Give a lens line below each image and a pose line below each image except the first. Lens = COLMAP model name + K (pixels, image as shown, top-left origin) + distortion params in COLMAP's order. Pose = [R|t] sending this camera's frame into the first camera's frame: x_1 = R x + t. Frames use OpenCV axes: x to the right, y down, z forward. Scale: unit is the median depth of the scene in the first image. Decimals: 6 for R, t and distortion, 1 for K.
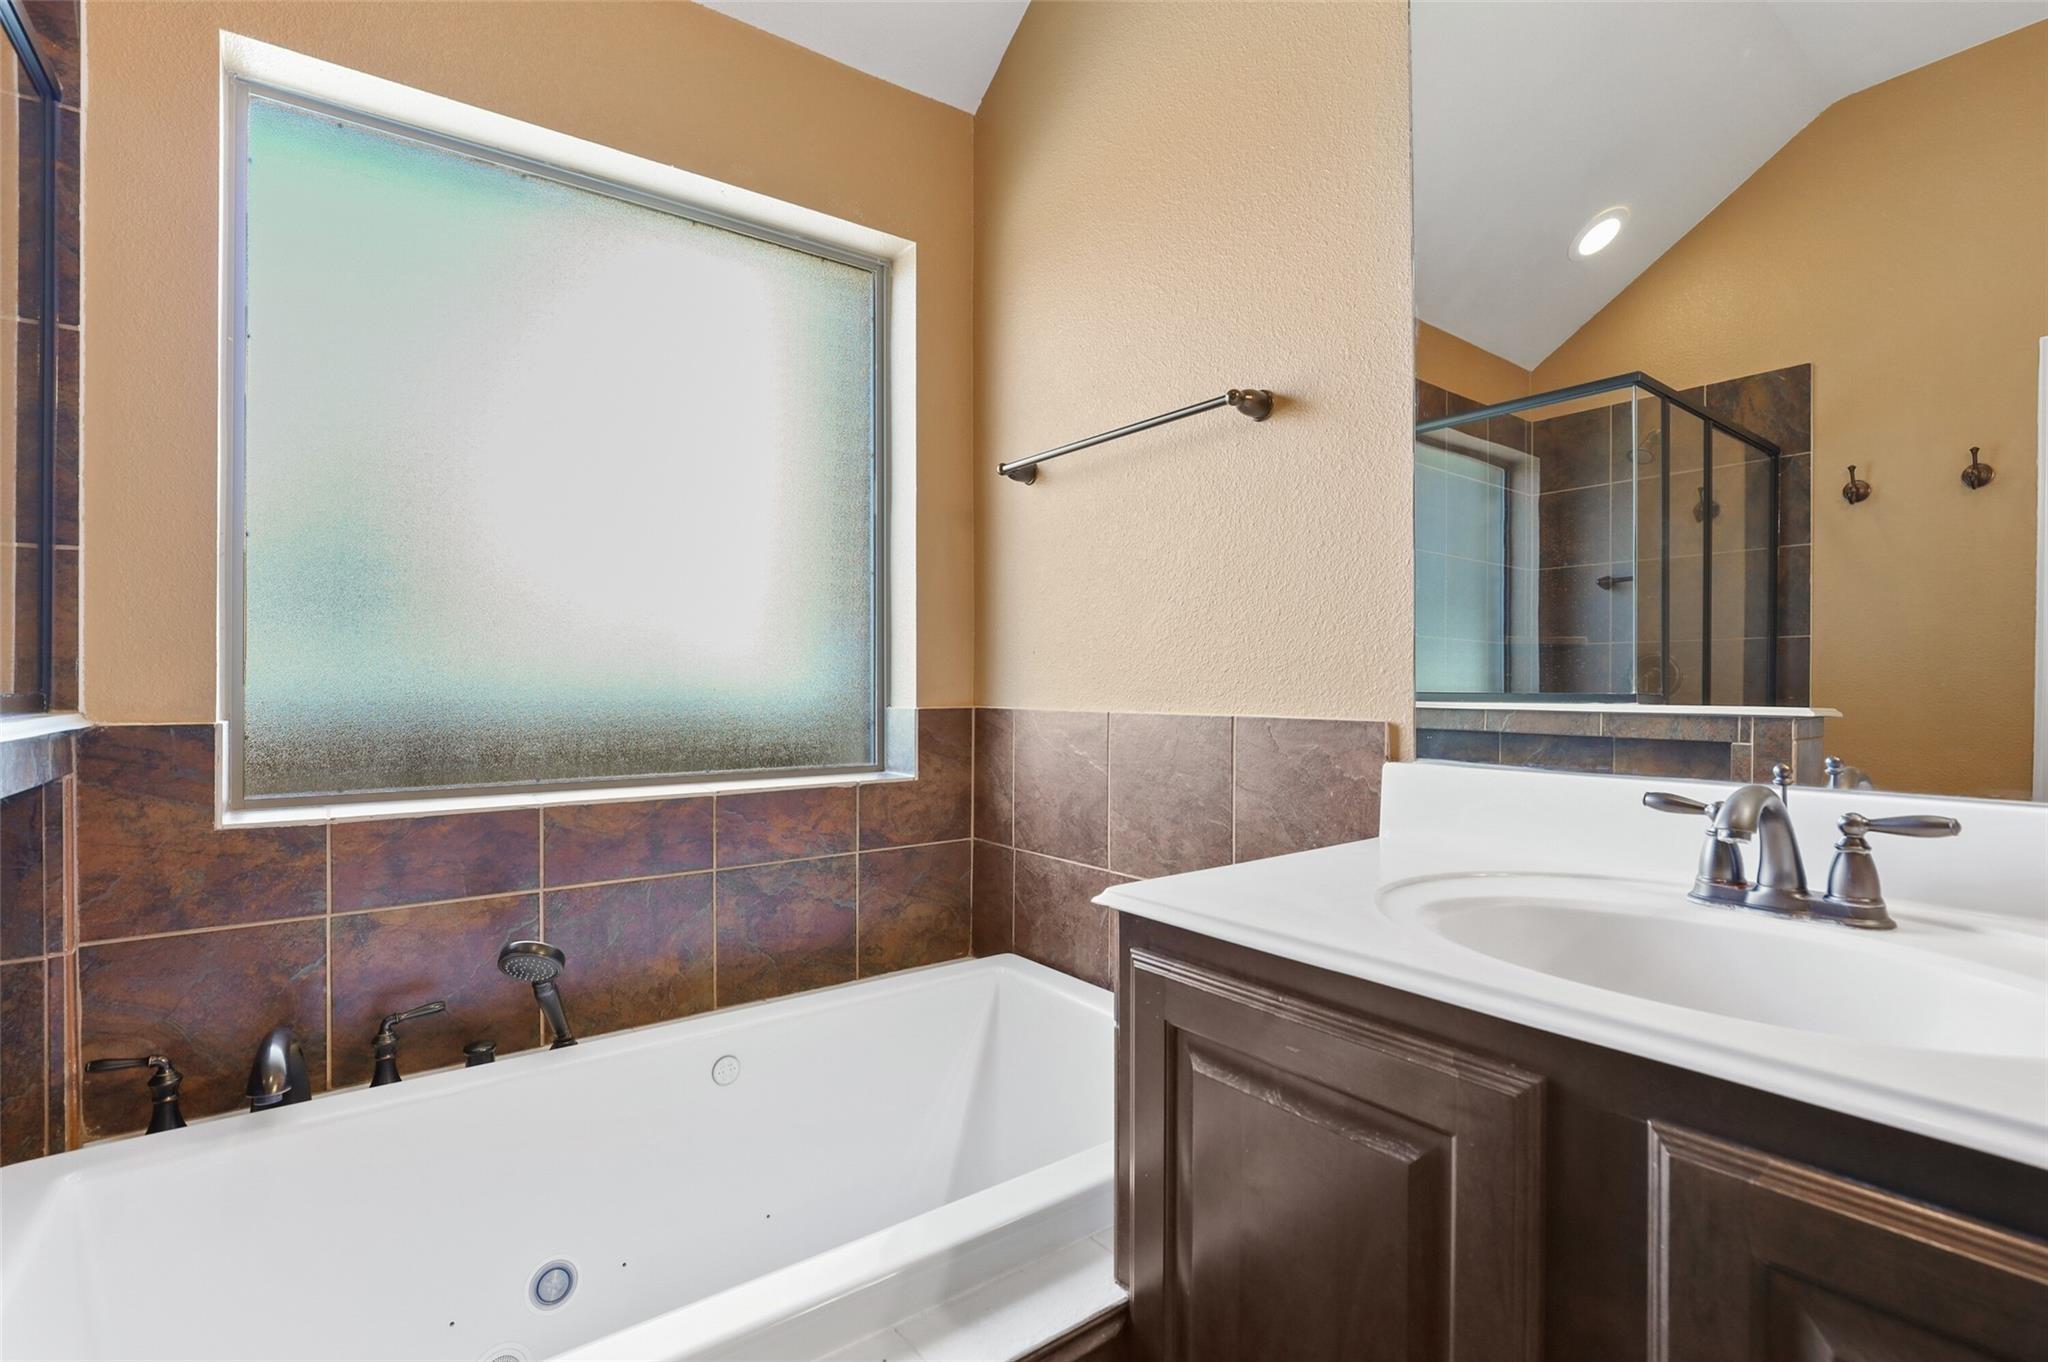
lens RADIAL K [[944.2, 0, 1013.7], [0, 944.2, 678.1], [0, 0, 1]] dist [-0.021949, 0.000790]
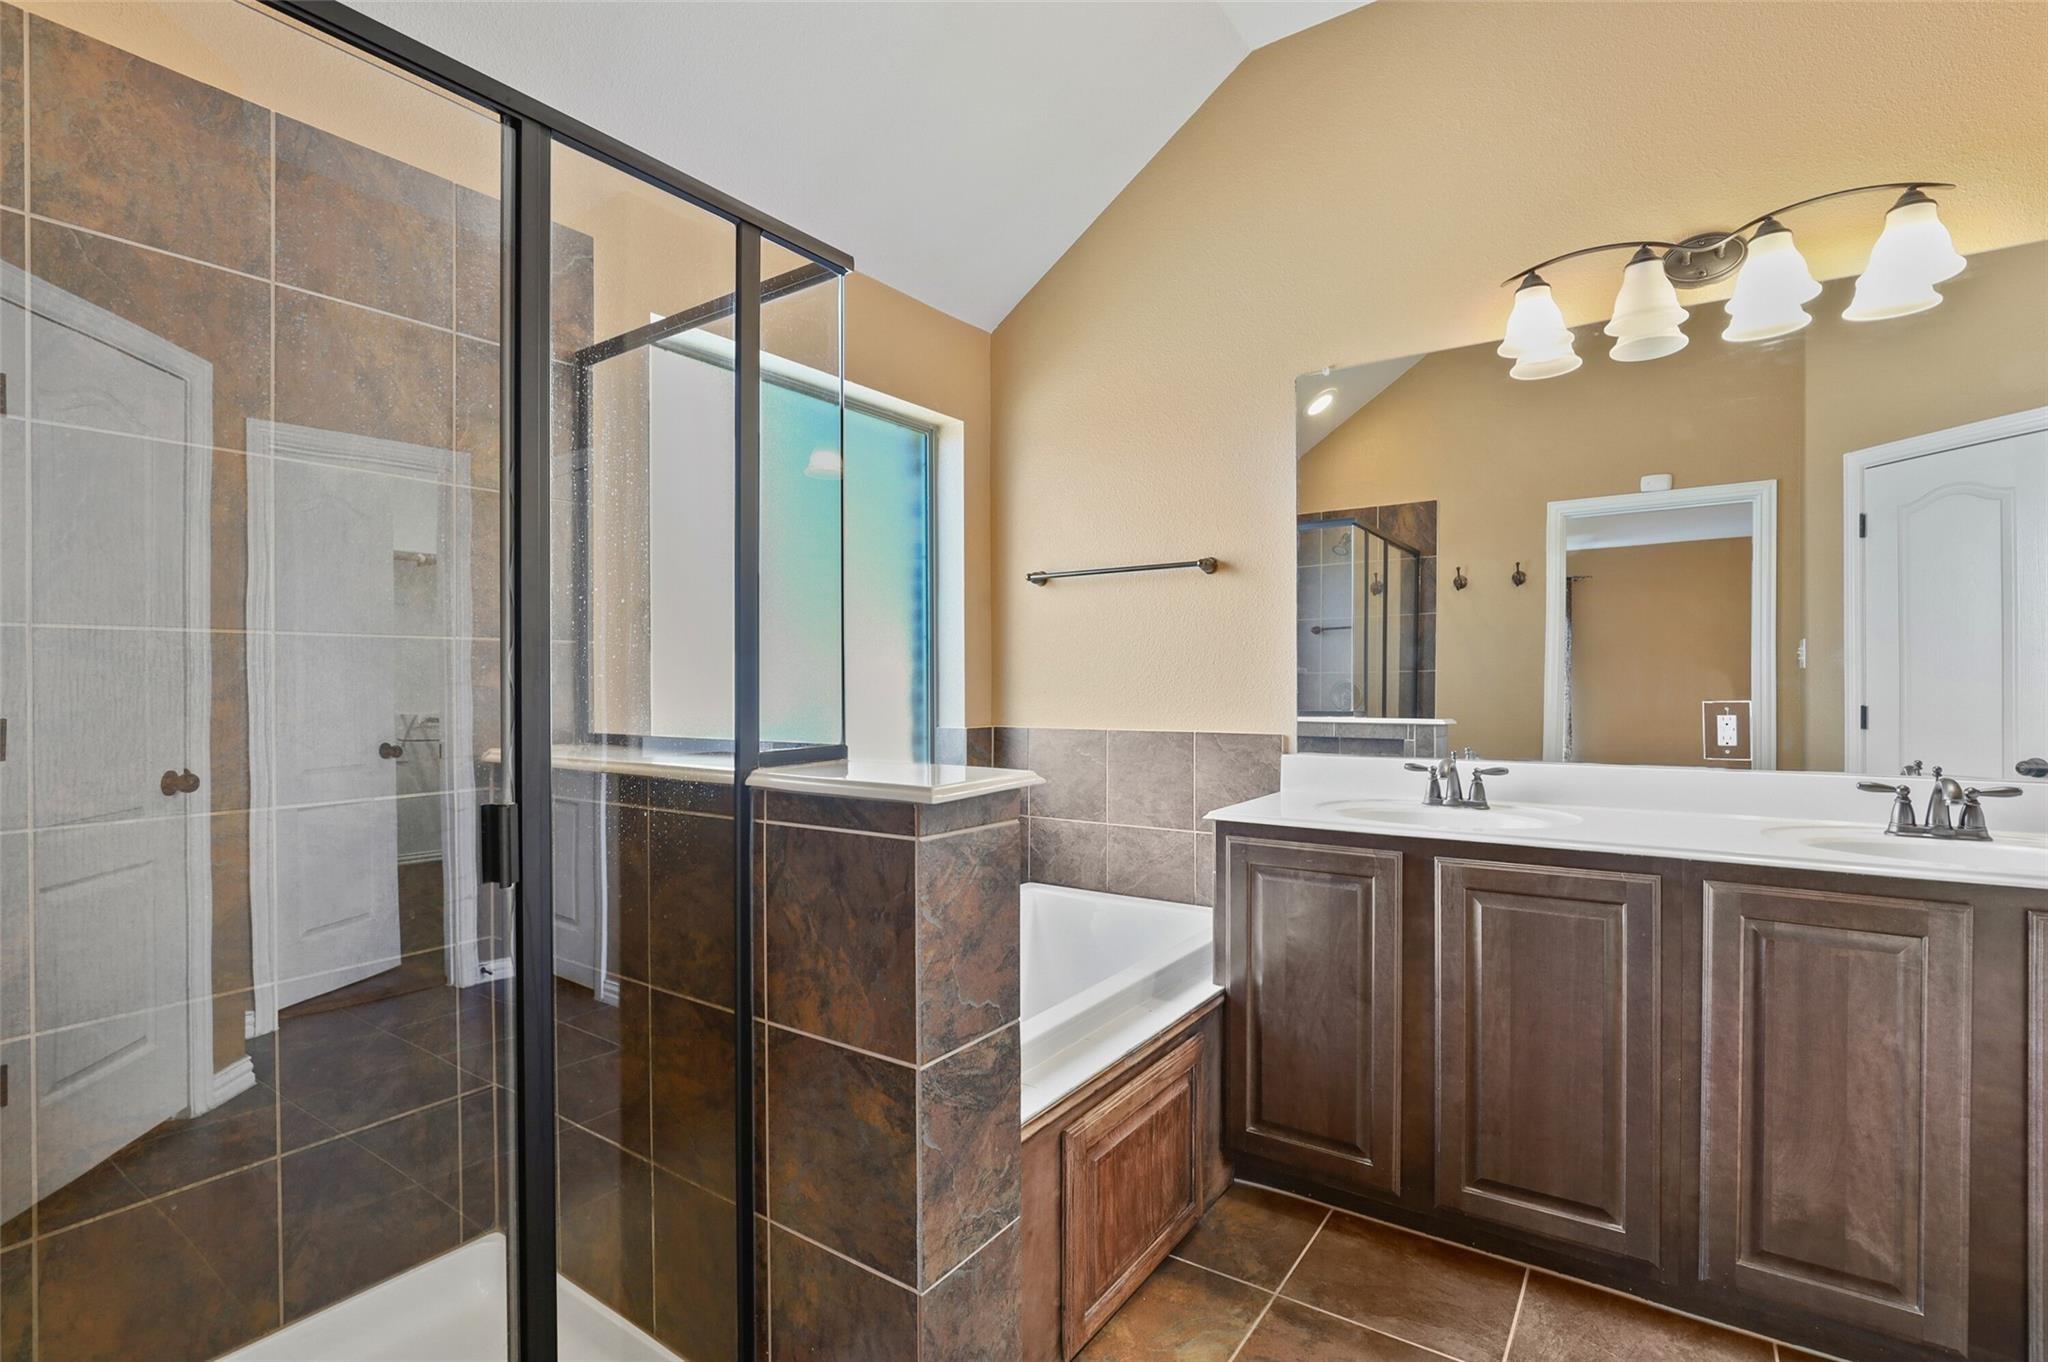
lens RADIAL K [[944.2, 0, 1031.9], [0, 944.2, 680.7], [0, 0, 1]] dist [-0.021949, 0.000790]
pose [[0.948365, -0.000396, 0.317181, -0.552477], [0.000498, 1.000000, -0.000240, -0.050430], [-0.317181, 0.000386, 0.948365, -0.549113]]
